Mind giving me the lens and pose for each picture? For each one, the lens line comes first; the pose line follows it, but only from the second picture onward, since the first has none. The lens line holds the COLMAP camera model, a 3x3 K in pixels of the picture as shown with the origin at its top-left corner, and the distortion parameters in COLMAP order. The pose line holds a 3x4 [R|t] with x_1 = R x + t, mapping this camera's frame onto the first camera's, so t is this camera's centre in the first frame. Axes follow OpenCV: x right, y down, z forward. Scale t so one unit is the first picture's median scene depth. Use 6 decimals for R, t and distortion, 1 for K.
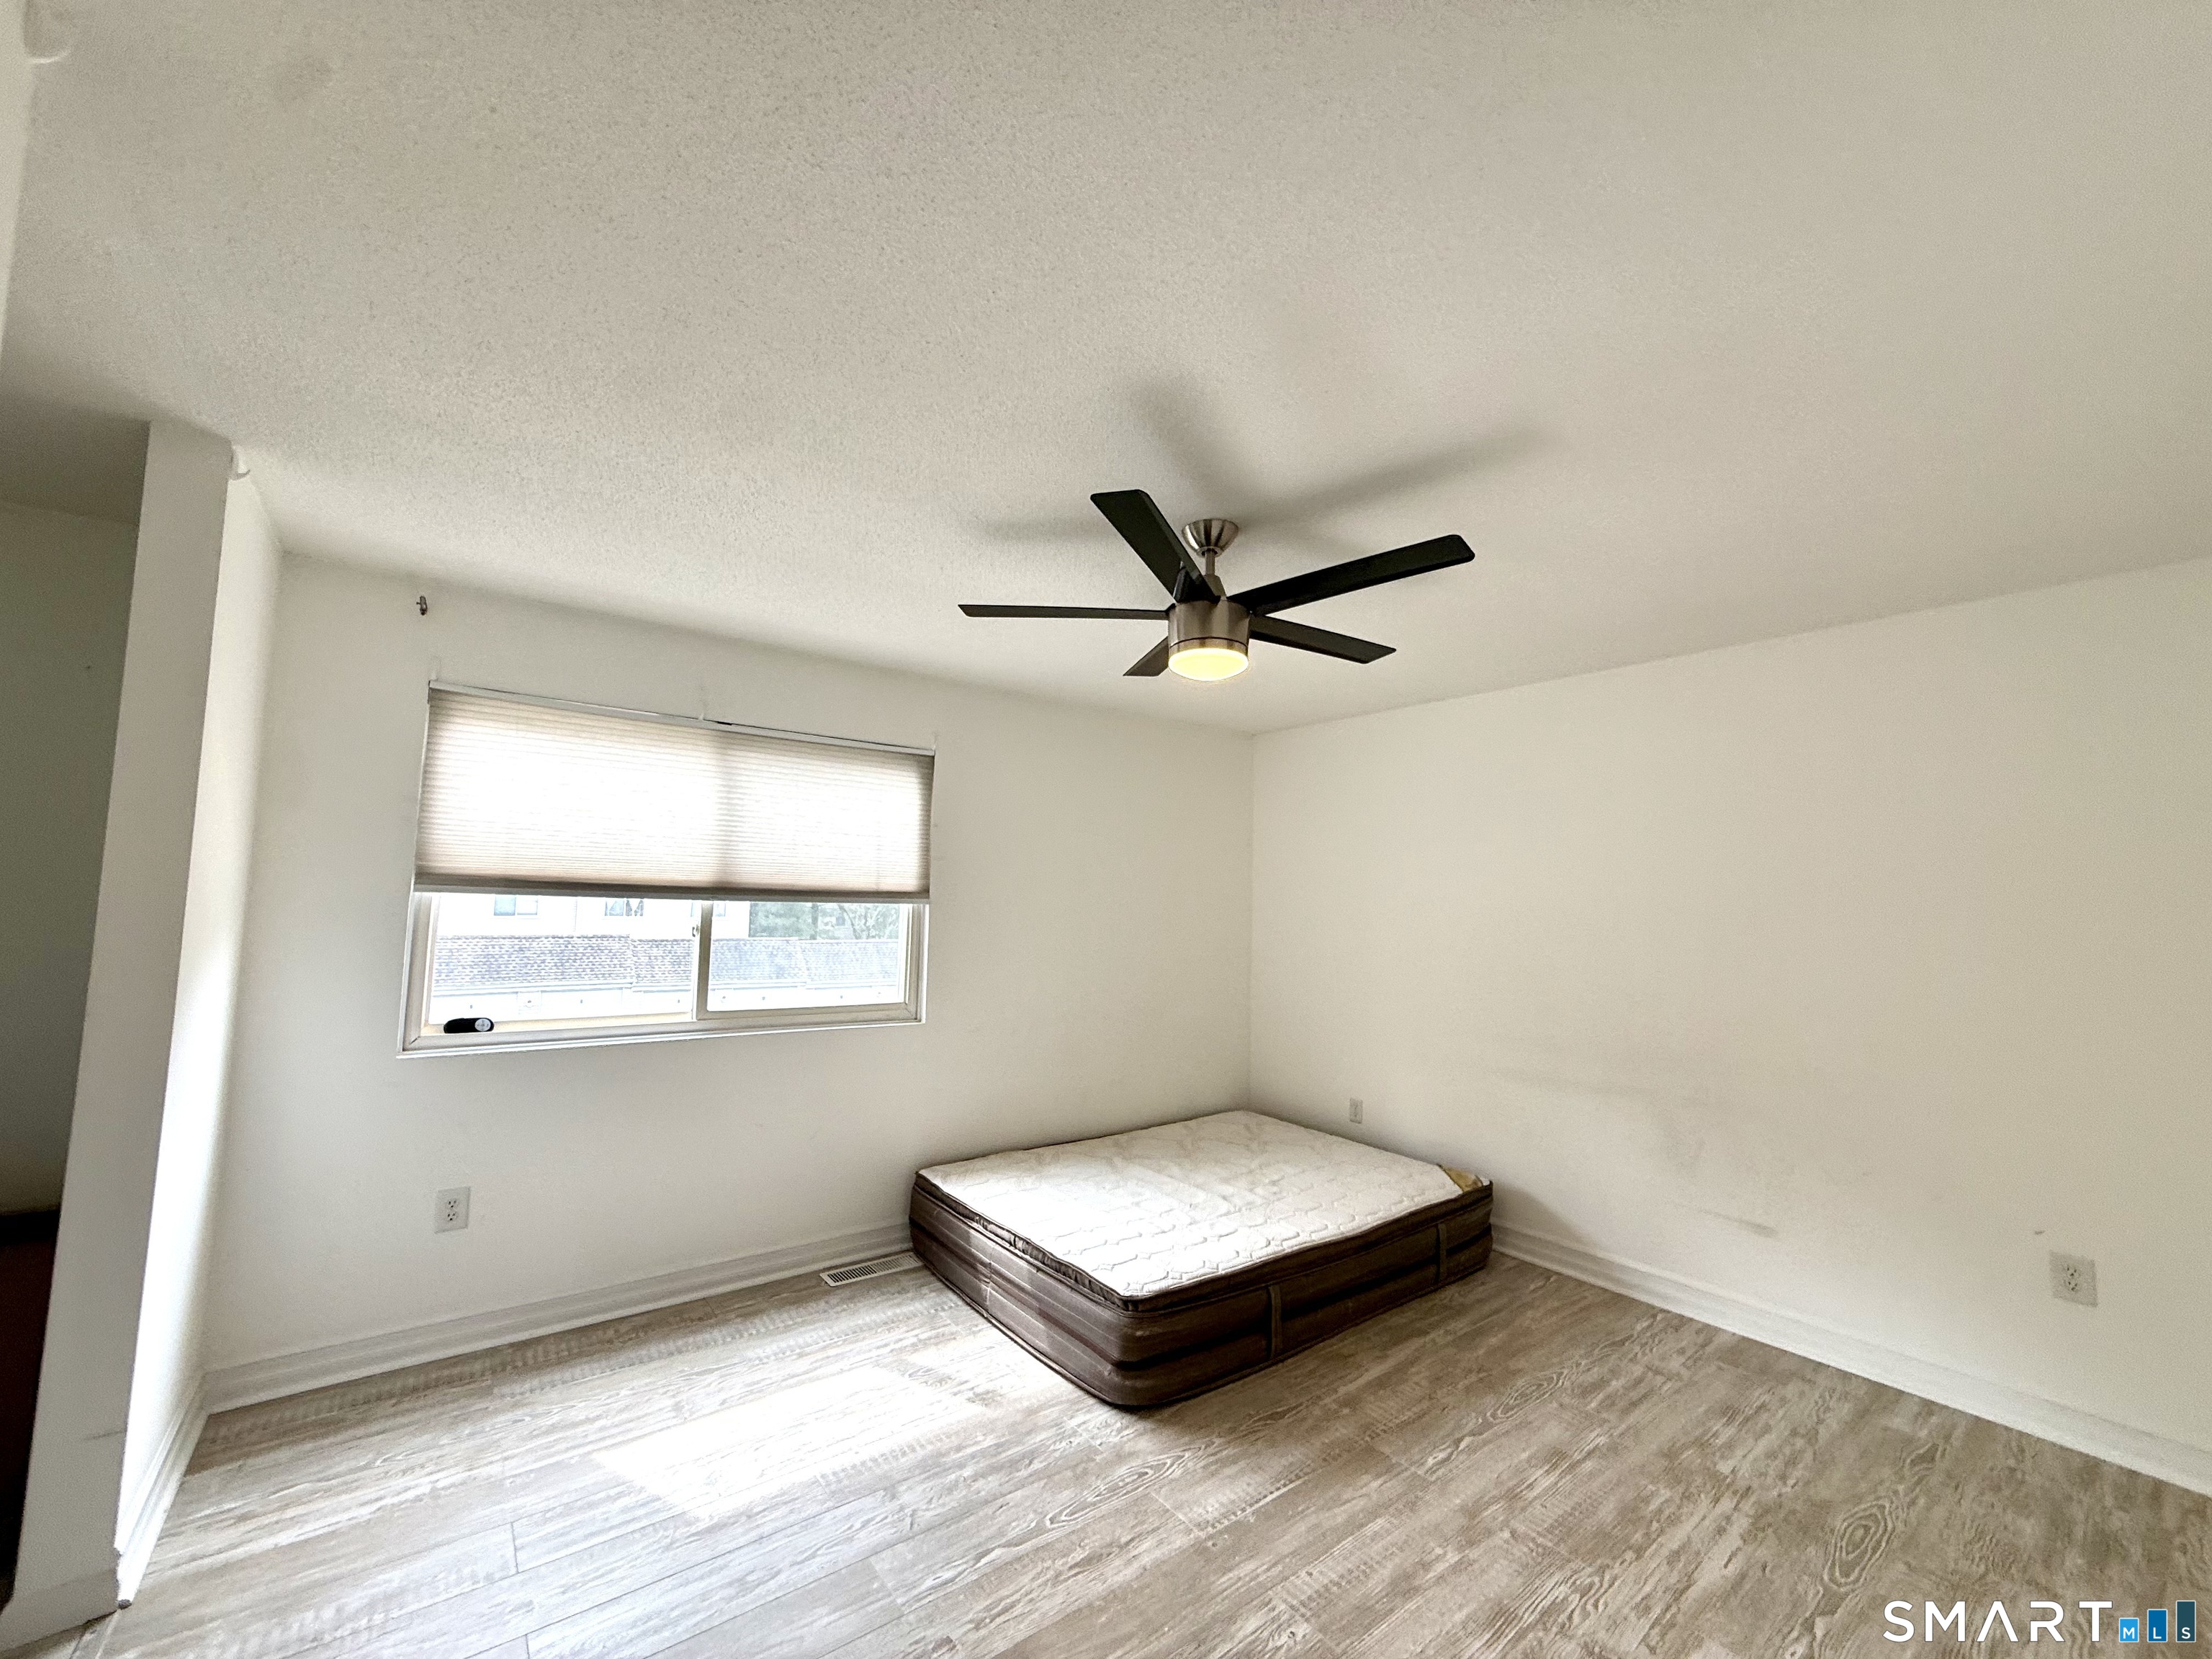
lens RADIAL K [[879.9, 0, 1106.0], [0, 879.9, 831.4], [0, 0, 1]] dist [-0.001346, 0.000067]
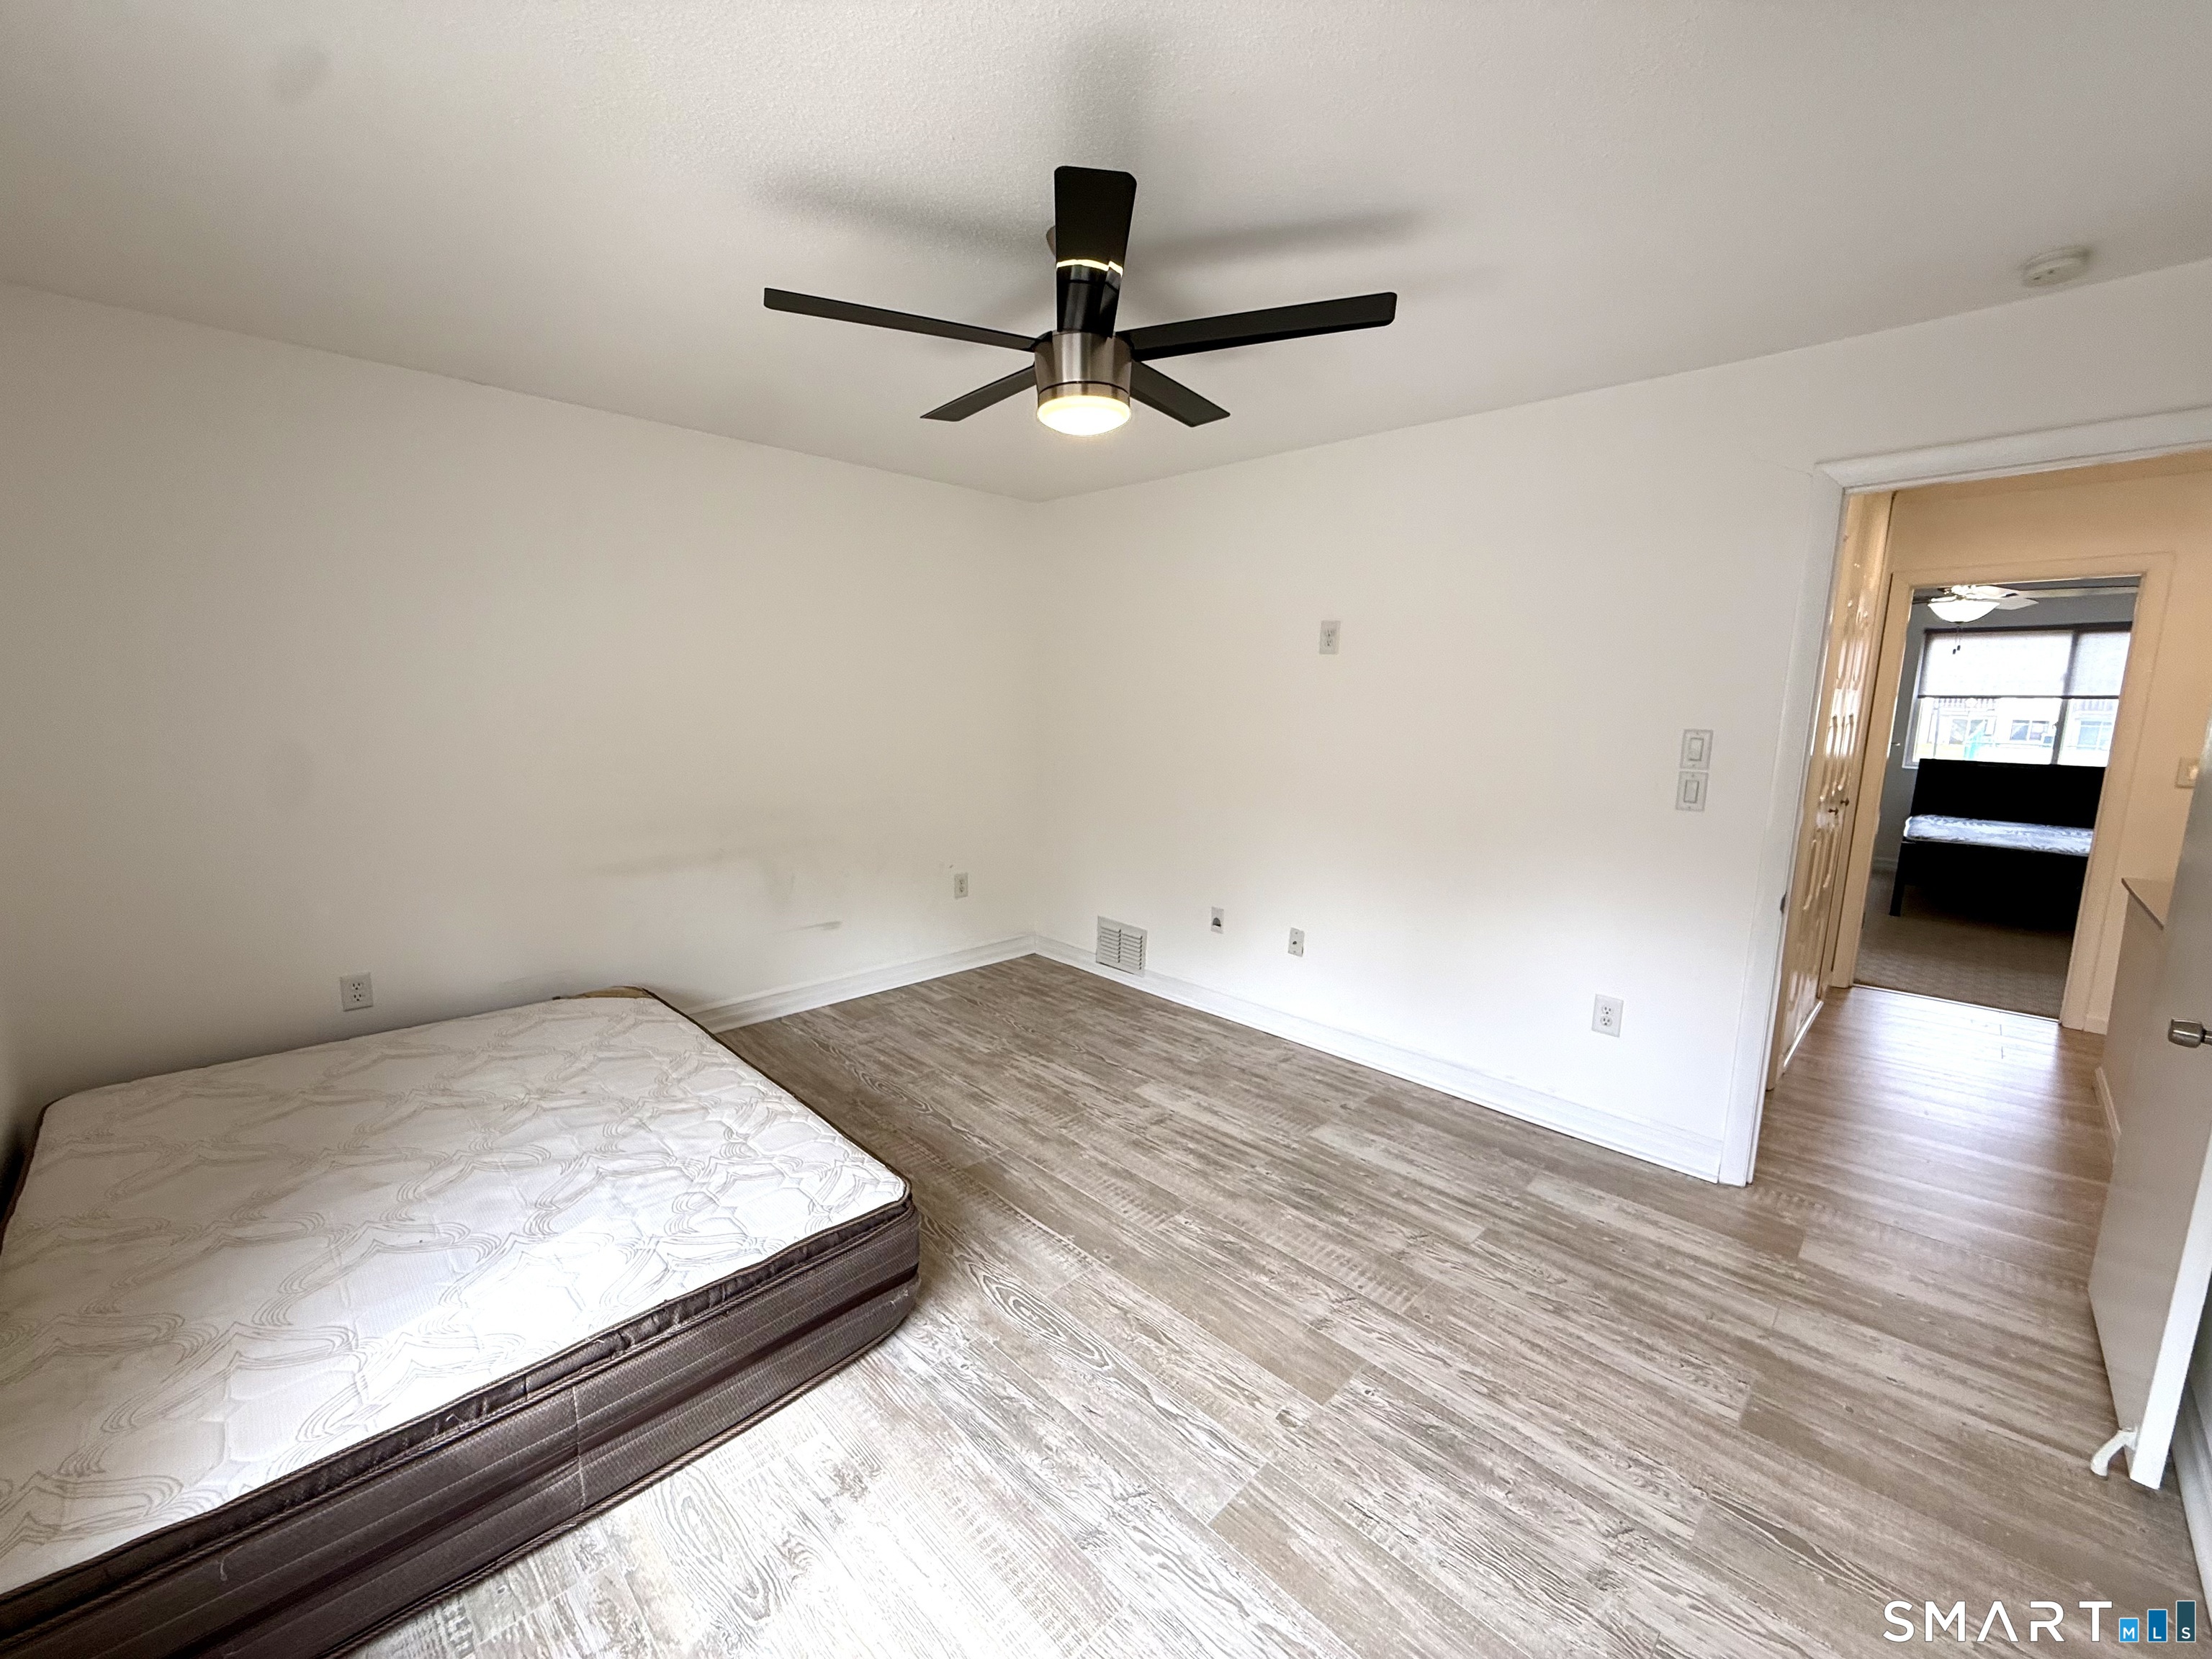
lens RADIAL K [[879.9, 0, 1106.0], [0, 879.9, 831.4], [0, 0, 1]] dist [-0.001346, 0.000067]
pose [[-0.133710, -0.179356, 0.974655, -0.734497], [-0.102211, 0.980738, 0.166453, 0.057723], [-0.985736, -0.077364, -0.149467, 0.991892]]
